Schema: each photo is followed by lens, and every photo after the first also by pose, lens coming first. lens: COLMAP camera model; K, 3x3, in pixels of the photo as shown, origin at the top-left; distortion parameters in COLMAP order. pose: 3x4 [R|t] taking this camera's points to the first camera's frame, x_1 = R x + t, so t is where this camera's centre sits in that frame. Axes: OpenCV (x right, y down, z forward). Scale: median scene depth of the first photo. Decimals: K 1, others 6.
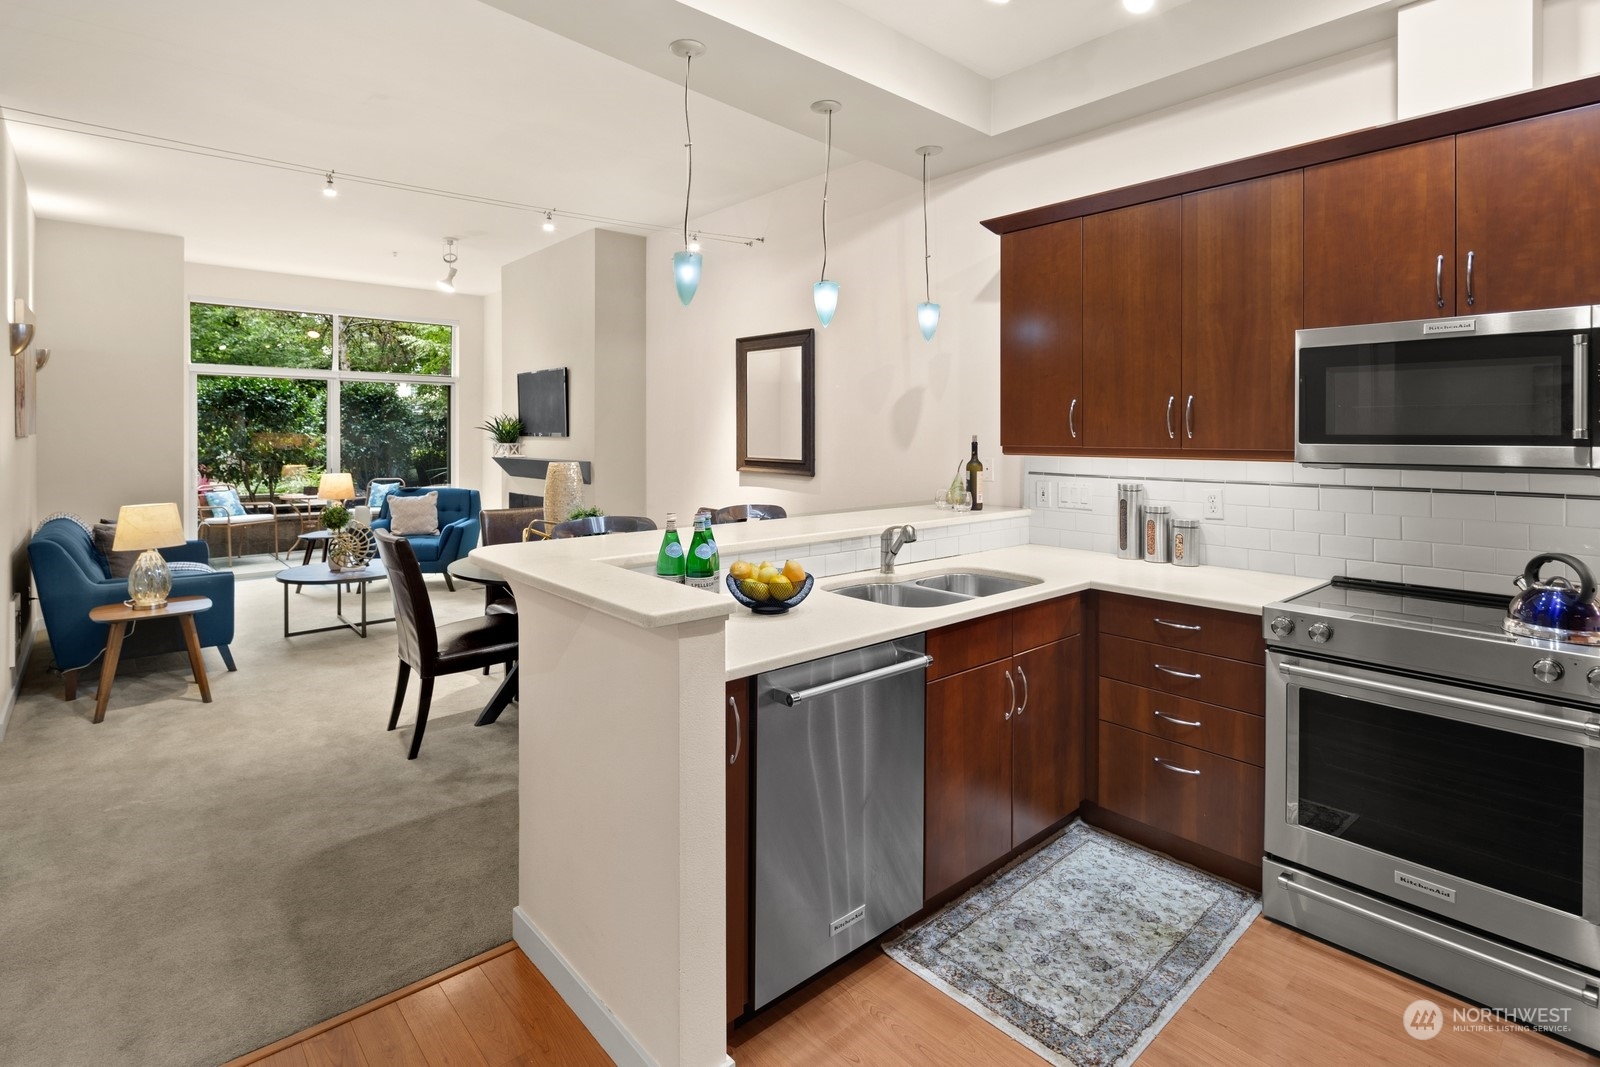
lens RADIAL K [[785.3, 0, 790.2], [0, 785.3, 437.3], [0, 0, 1]] dist [0.003591, -0.001896]
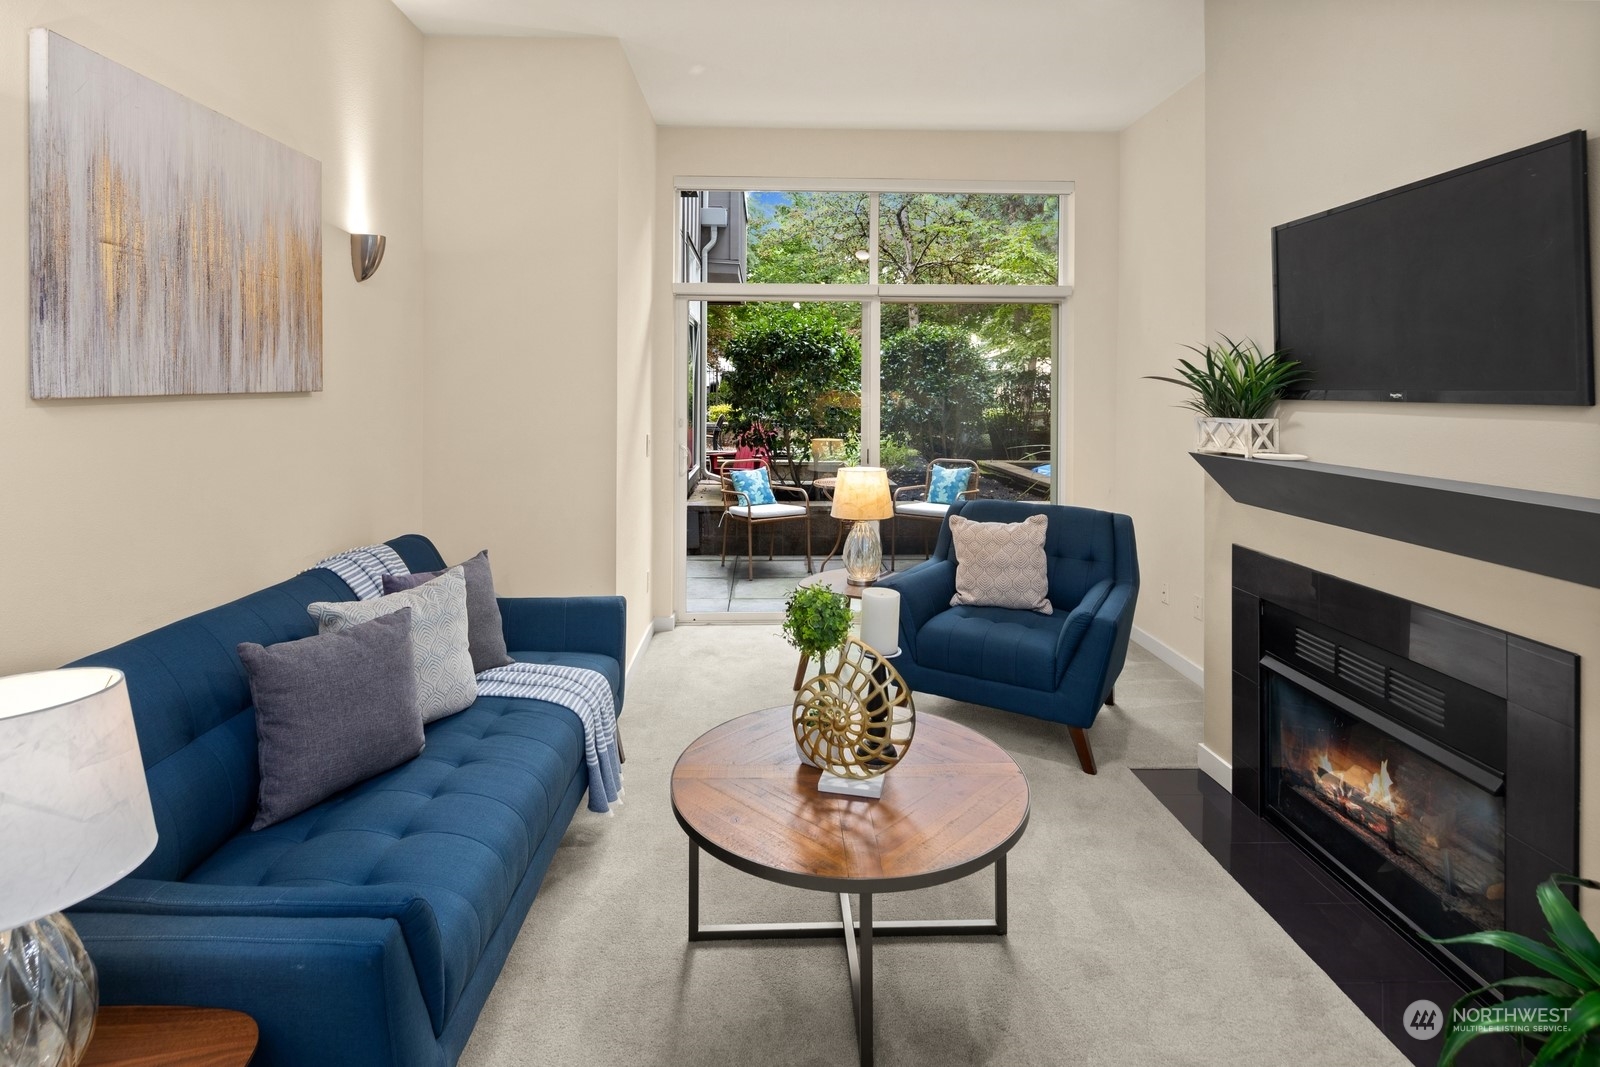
lens RADIAL K [[785.3, 0, 787.9], [0, 785.3, 386.1], [0, 0, 1]] dist [0.003591, -0.001896]
pose [[0.771716, -0.001886, -0.635964, -0.567884], [-0.005218, 0.999943, -0.009298, -0.005833], [0.635946, 0.010494, 0.771662, 1.134400]]
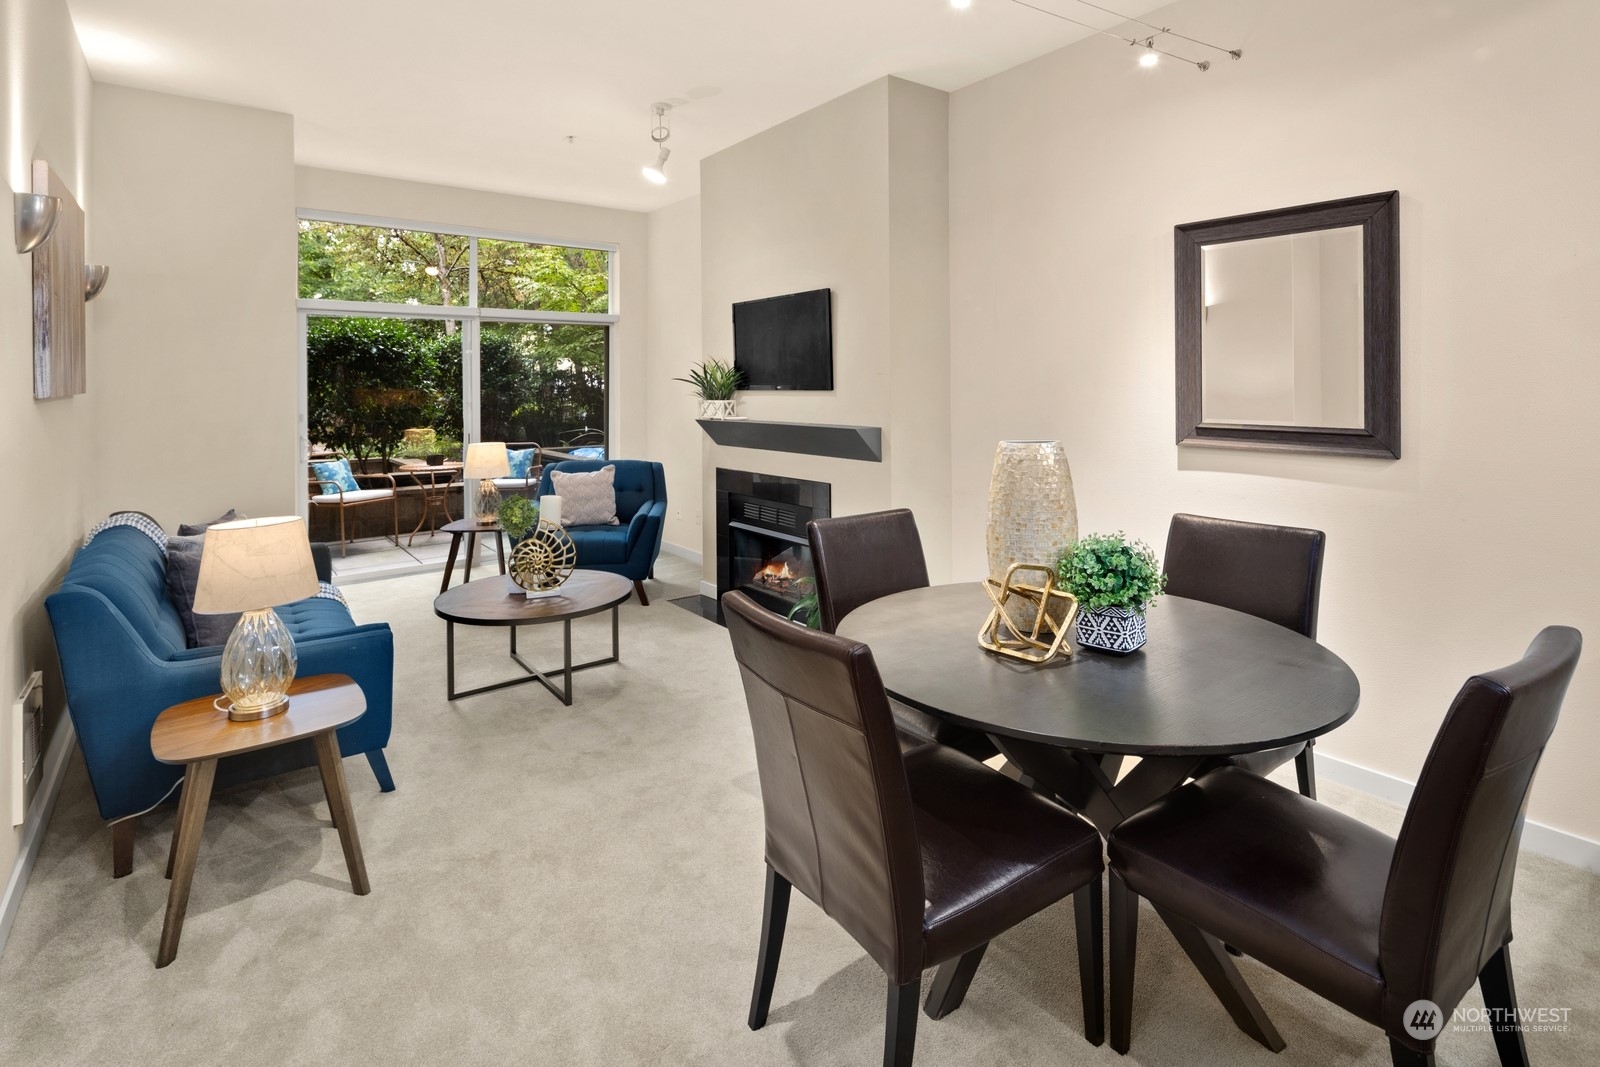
lens RADIAL K [[785.3, 0, 799.1], [0, 785.3, 386.5], [0, 0, 1]] dist [0.003591, -0.001896]
pose [[0.997718, -0.008688, -0.066963, -0.469091], [0.008469, 0.999958, -0.003546, -0.003365], [0.066991, 0.002971, 0.997749, 0.560996]]
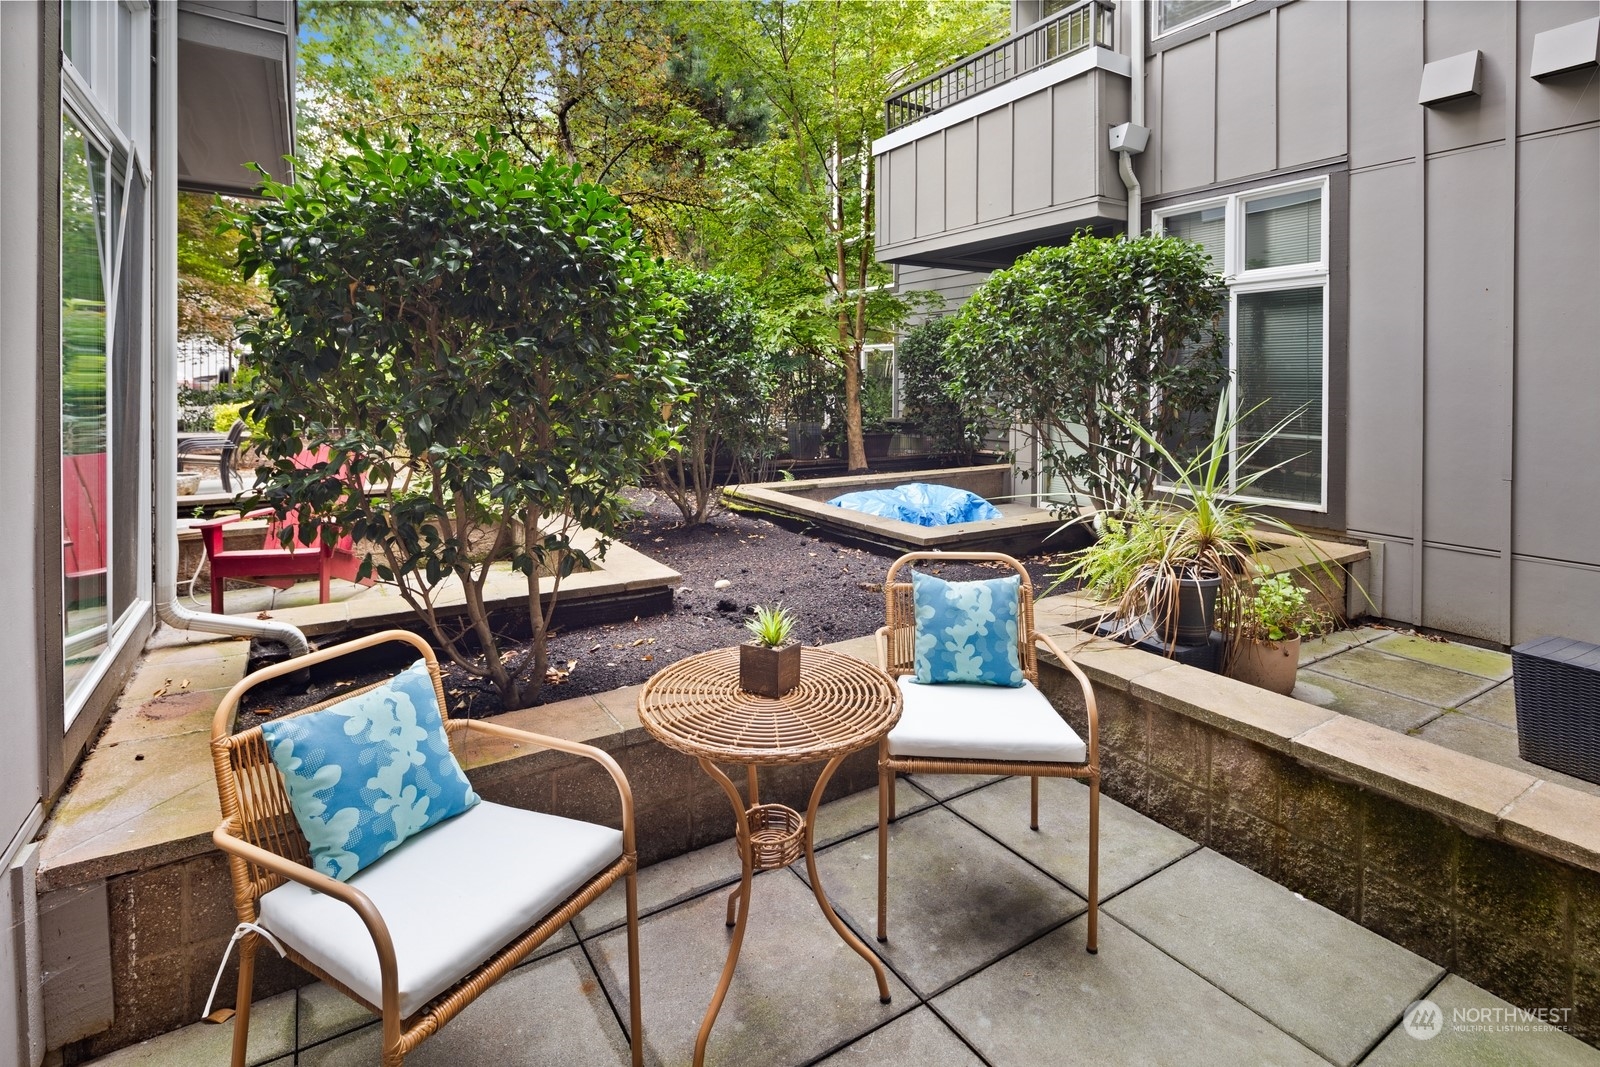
lens RADIAL K [[785.3, 0, 796.1], [0, 785.3, 384.8], [0, 0, 1]] dist [0.003591, -0.001896]
pose [[0.987434, 0.003710, -0.157991, -1.483316], [-0.003910, 0.999992, -0.000953, -0.006109], [0.157986, 0.001559, 0.987440, 2.085299]]
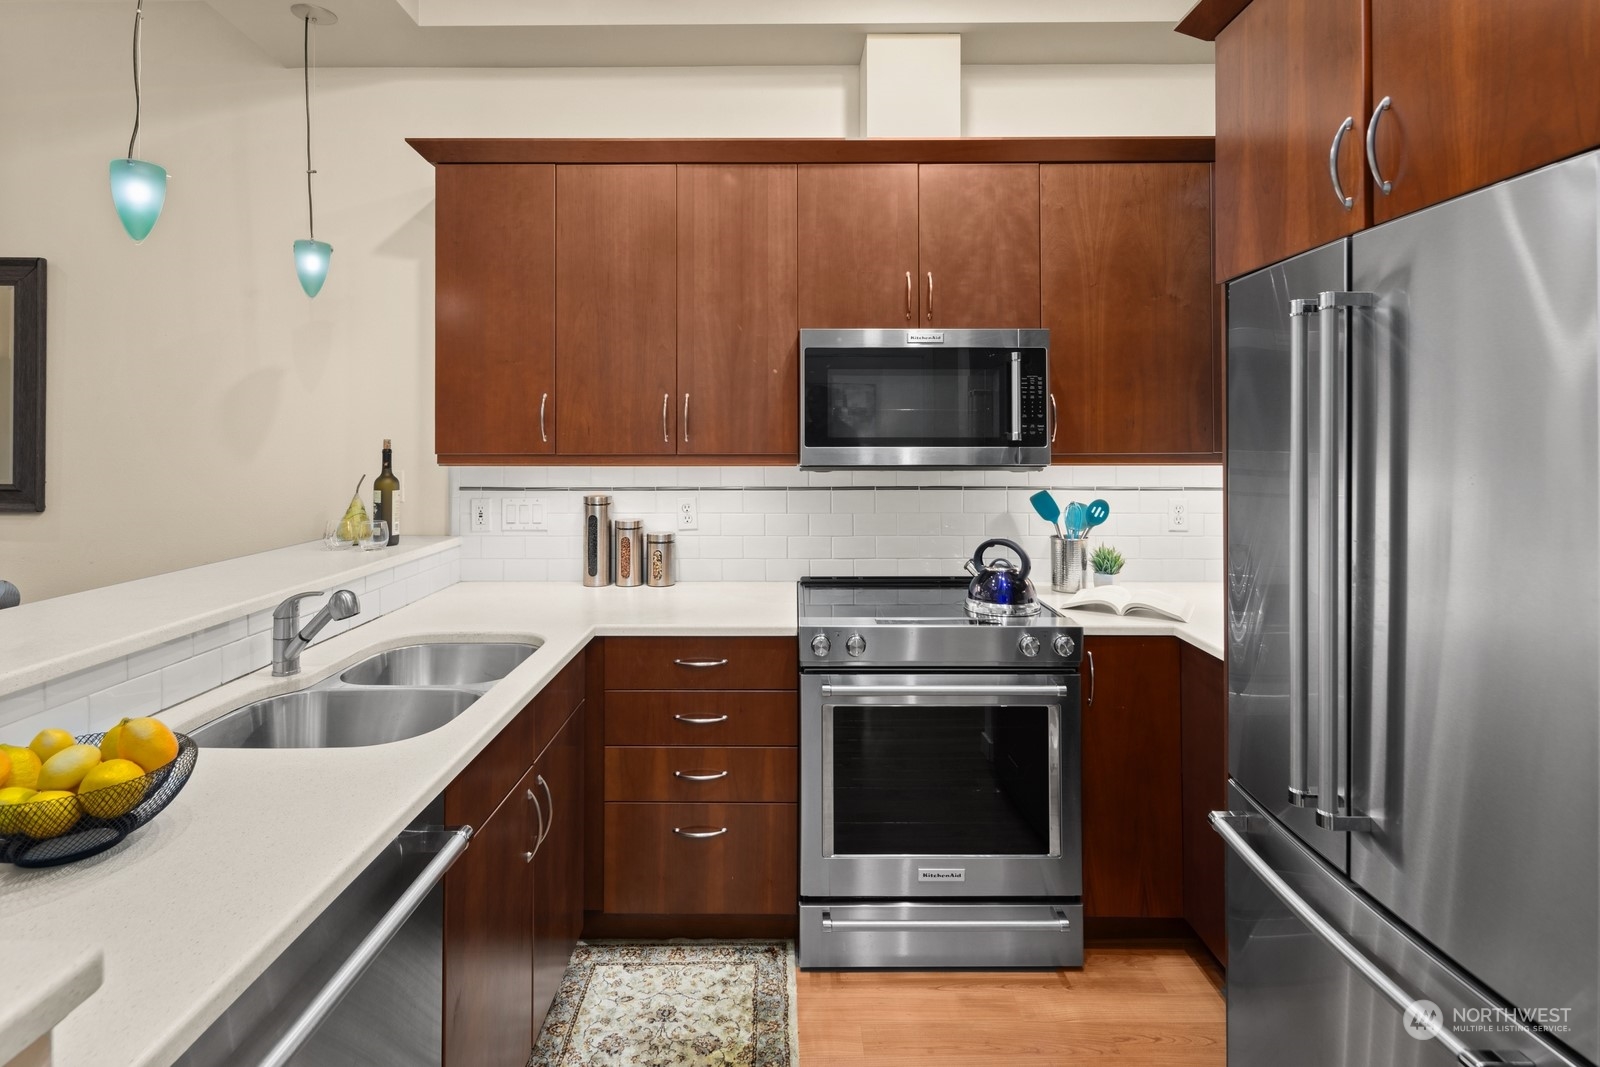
lens RADIAL K [[785.3, 0, 796.7], [0, 785.3, 429.8], [0, 0, 1]] dist [0.003591, -0.001896]
pose [[0.658906, 0.006352, 0.752198, -0.055573], [0.005457, 0.999898, -0.013224, -0.000085], [-0.752205, 0.012818, 0.658804, 0.258078]]
